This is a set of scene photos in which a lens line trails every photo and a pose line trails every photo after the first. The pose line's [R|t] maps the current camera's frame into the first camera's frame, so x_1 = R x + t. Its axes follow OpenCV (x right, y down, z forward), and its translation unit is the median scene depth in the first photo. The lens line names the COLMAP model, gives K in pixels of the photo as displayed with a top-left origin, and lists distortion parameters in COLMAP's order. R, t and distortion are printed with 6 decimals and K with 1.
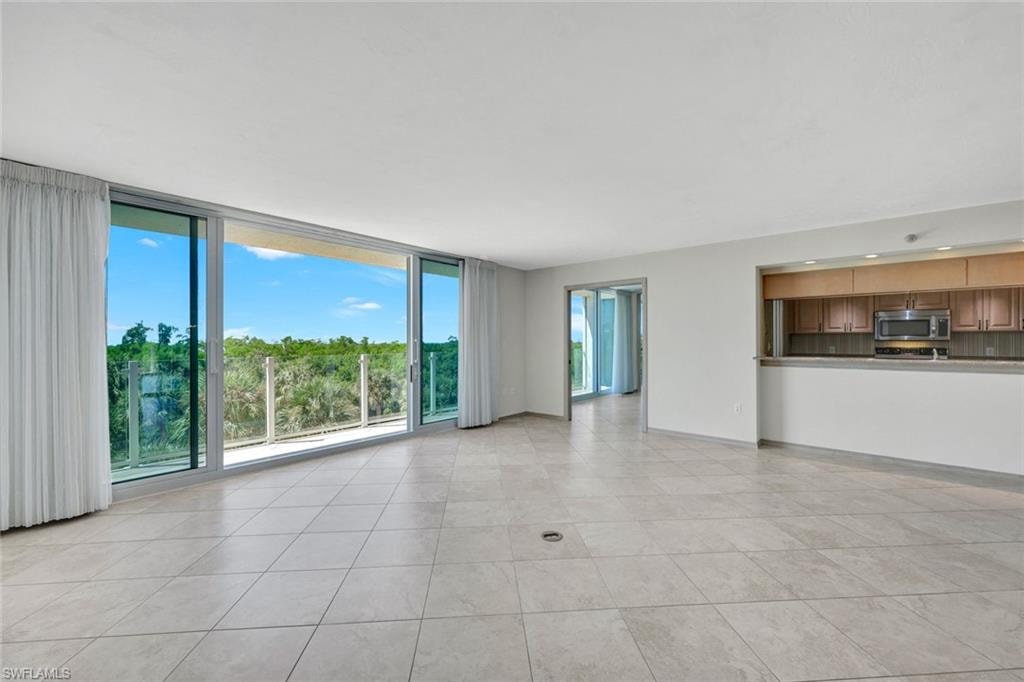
lens RADIAL K [[408.2, 0, 513.6], [0, 408.2, 340.2], [0, 0, 1]] dist [0.002318, 0.000246]
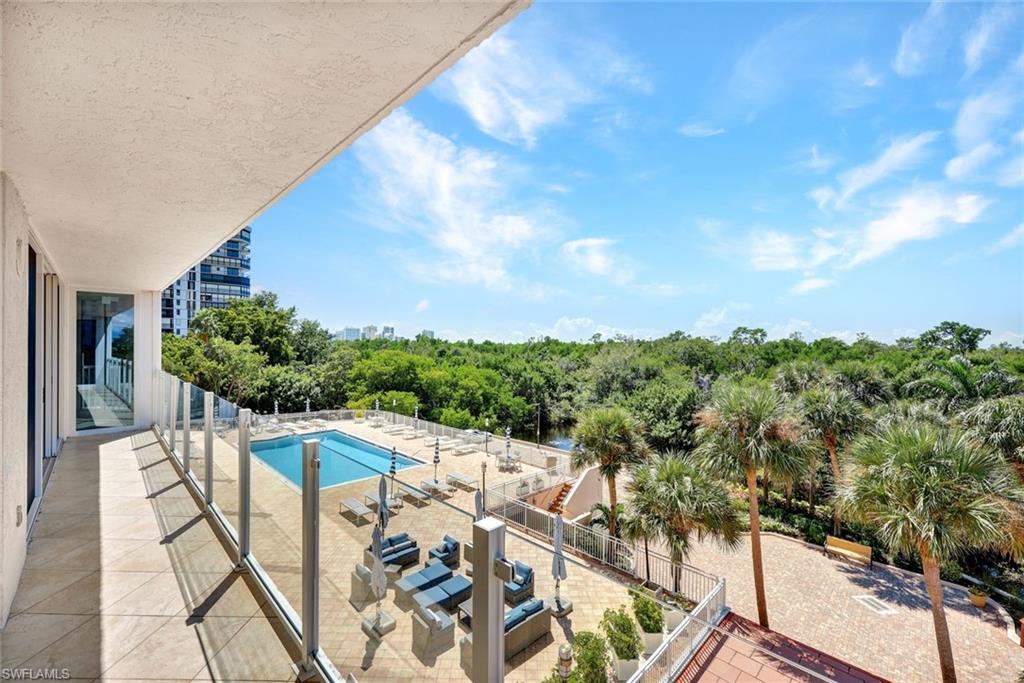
lens RADIAL K [[417.5, 0, 510.1], [0, 417.5, 342.6], [0, 0, 1]] dist [-0.000918, 0.002486]
pose [[-0.085717, 0.001886, -0.996318, 0.371474], [-0.005685, 0.999981, 0.002382, -0.049612], [0.996303, 0.005868, -0.085705, 1.853306]]
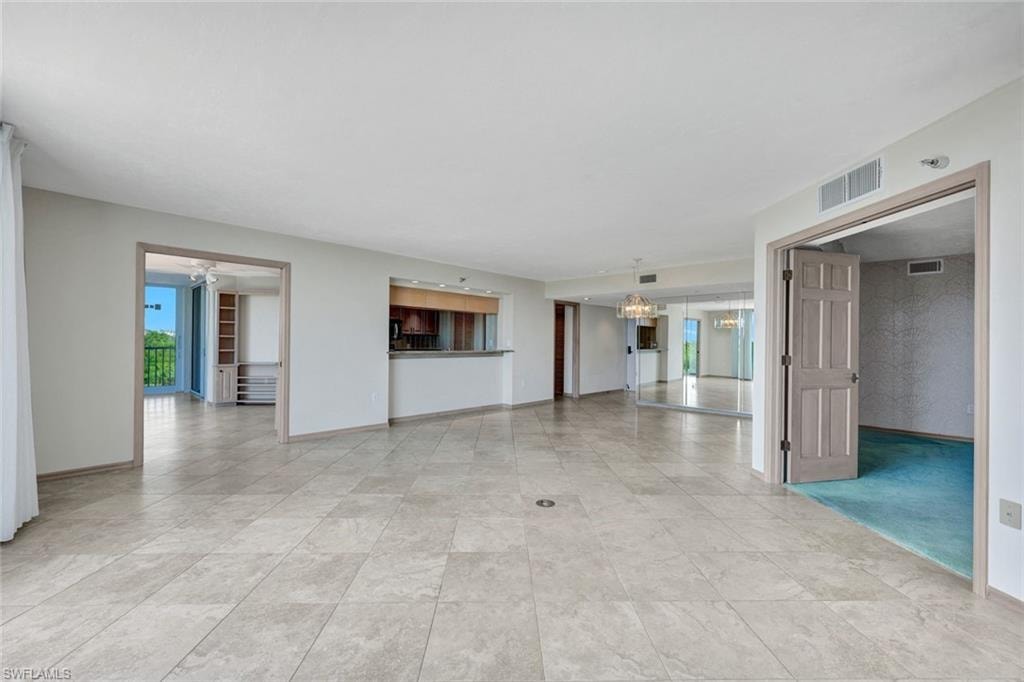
lens RADIAL K [[411.5, 0, 507.8], [0, 411.5, 341.8], [0, 0, 1]] dist [-0.000668, 0.000231]
pose [[0.061656, 0.006413, 0.998077, -0.516880], [-0.012880, 0.999901, -0.005629, 0.011970], [-0.998014, -0.012509, 0.061733, 0.493278]]
